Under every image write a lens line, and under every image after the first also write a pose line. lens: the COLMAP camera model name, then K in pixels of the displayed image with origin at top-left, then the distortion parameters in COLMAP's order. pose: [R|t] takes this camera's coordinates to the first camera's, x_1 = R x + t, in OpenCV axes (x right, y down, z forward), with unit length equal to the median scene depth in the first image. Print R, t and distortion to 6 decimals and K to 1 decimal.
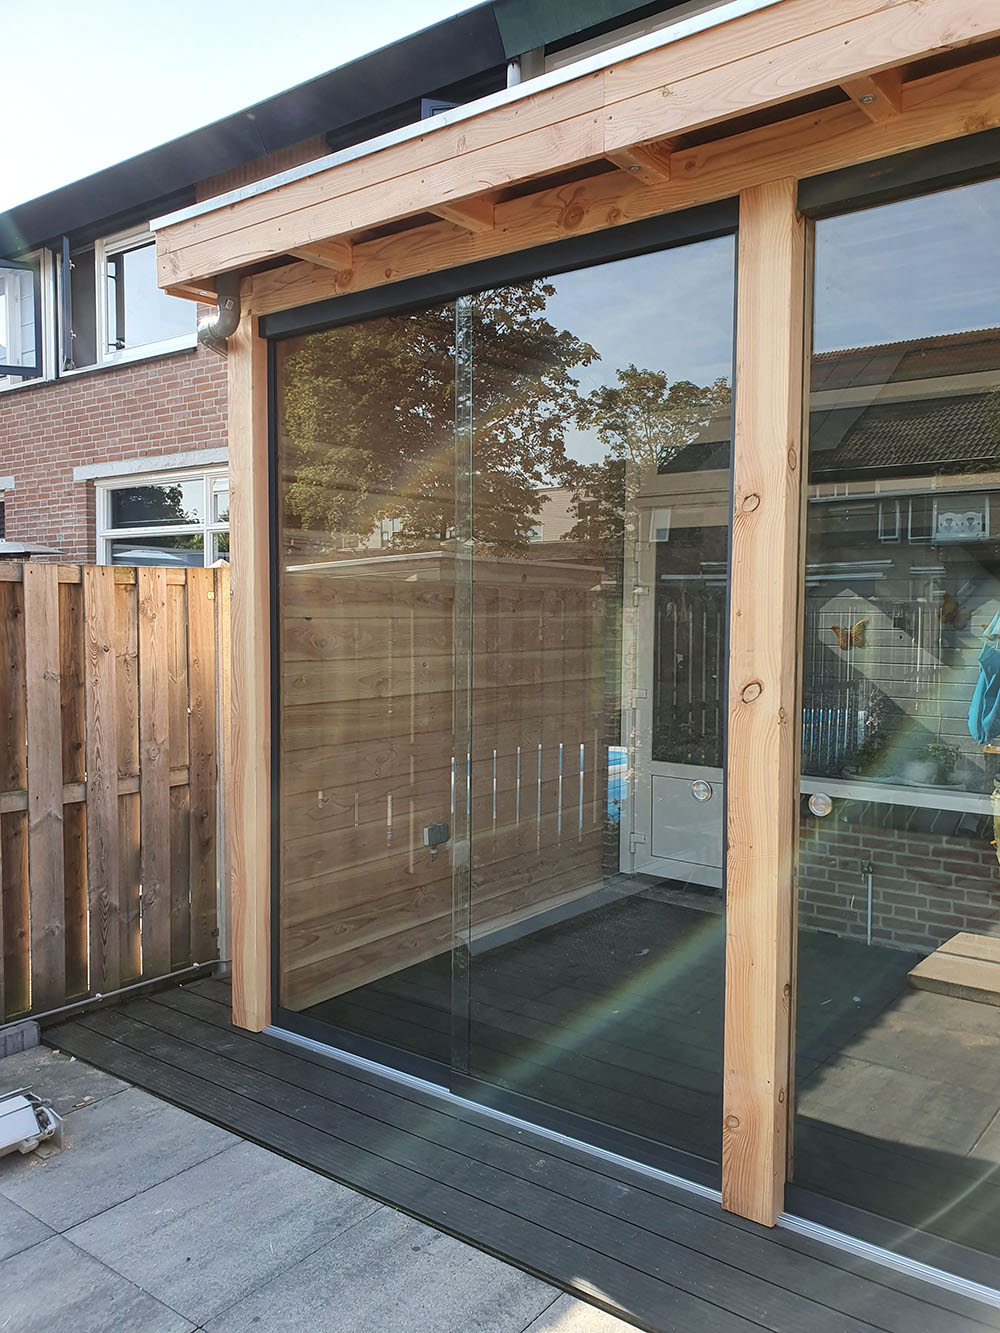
lens RADIAL K [[1046.1, 0, 505.0], [0, 1046.1, 673.8], [0, 0, 1]] dist [0.022340, 0.002672]
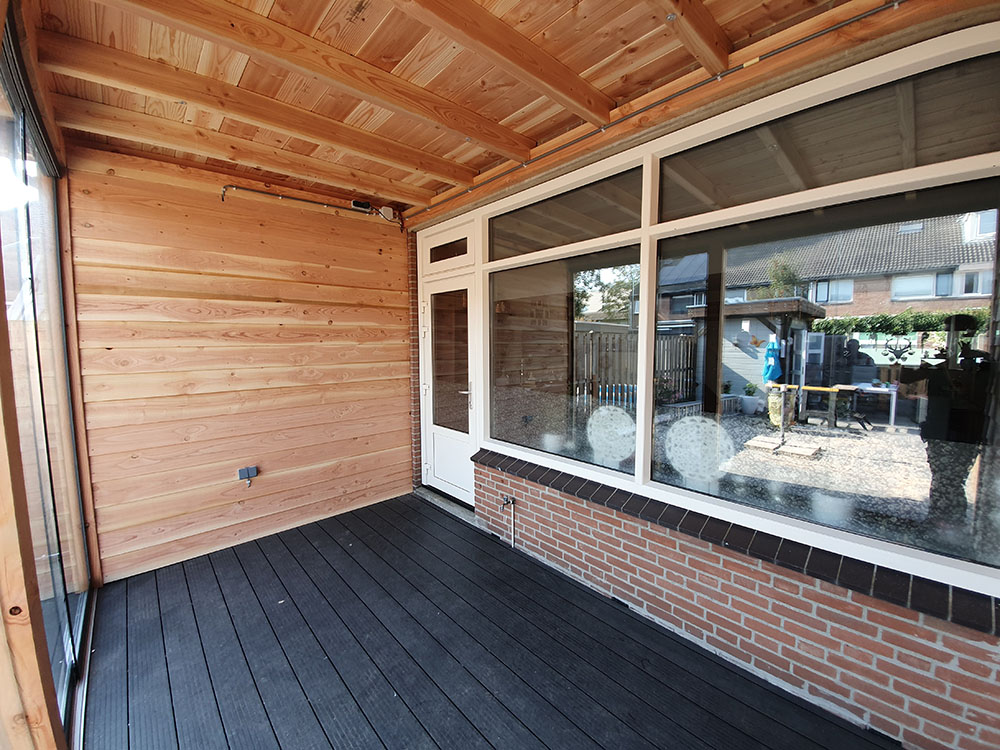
lens RADIAL K [[391.0, 0, 500.0], [0, 391.0, 375.0], [0, 0, 1]] dist [-0.000057, -0.011694]
pose [[0.985039, 0.002587, -0.172311, 0.548524], [0.002737, 0.999526, 0.030656, -0.029854], [0.172309, -0.030669, 0.984565, 0.533362]]
